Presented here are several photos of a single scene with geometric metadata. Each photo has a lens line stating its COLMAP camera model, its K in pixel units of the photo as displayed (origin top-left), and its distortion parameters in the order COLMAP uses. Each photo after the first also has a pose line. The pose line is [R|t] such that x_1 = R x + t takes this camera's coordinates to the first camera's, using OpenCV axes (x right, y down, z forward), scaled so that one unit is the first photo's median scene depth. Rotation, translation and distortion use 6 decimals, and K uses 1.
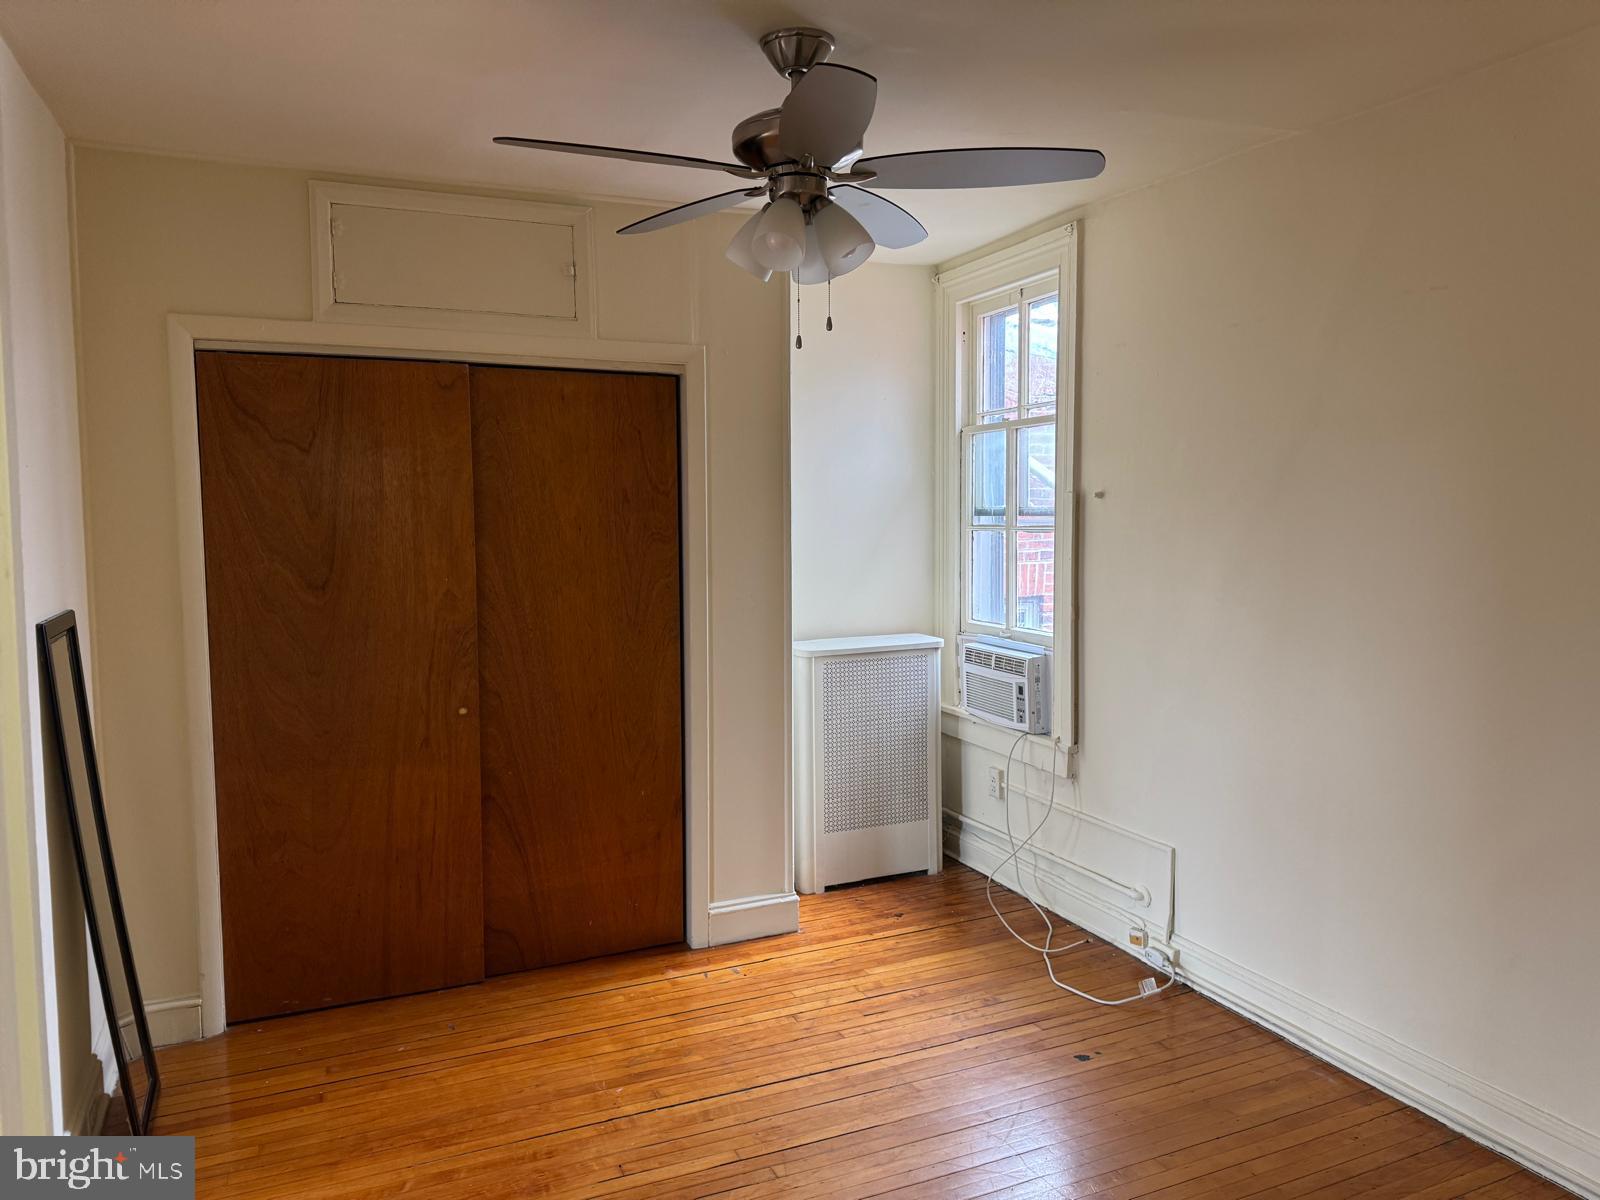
lens RADIAL K [[1134.1, 0, 800.0], [0, 1134.1, 600.0], [0, 0, 1]] dist [0.095017, -0.129968]
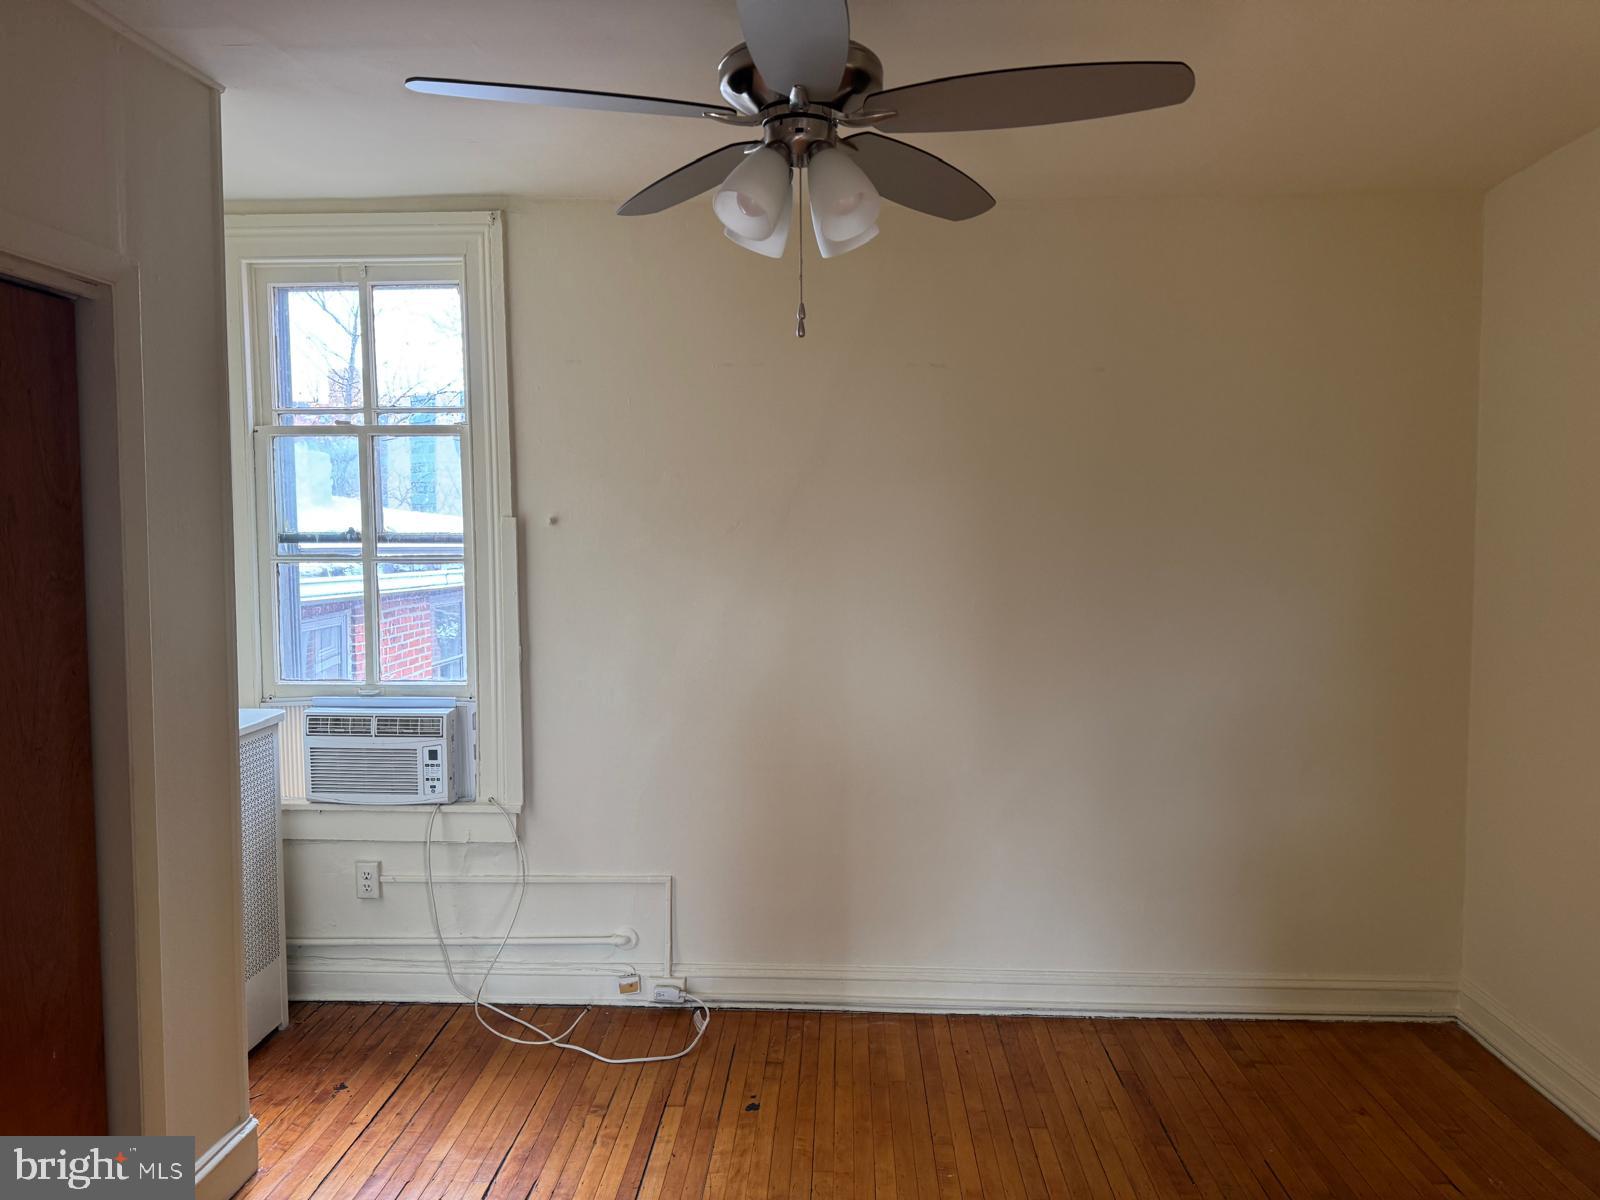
lens RADIAL K [[1134.1, 0, 800.0], [0, 1134.1, 600.0], [0, 0, 1]] dist [0.095017, -0.129968]
pose [[0.433122, -0.048140, 0.900049, -0.445962], [0.068917, 0.997418, 0.020183, -0.031728], [-0.898697, 0.053287, 0.435321, 0.403159]]
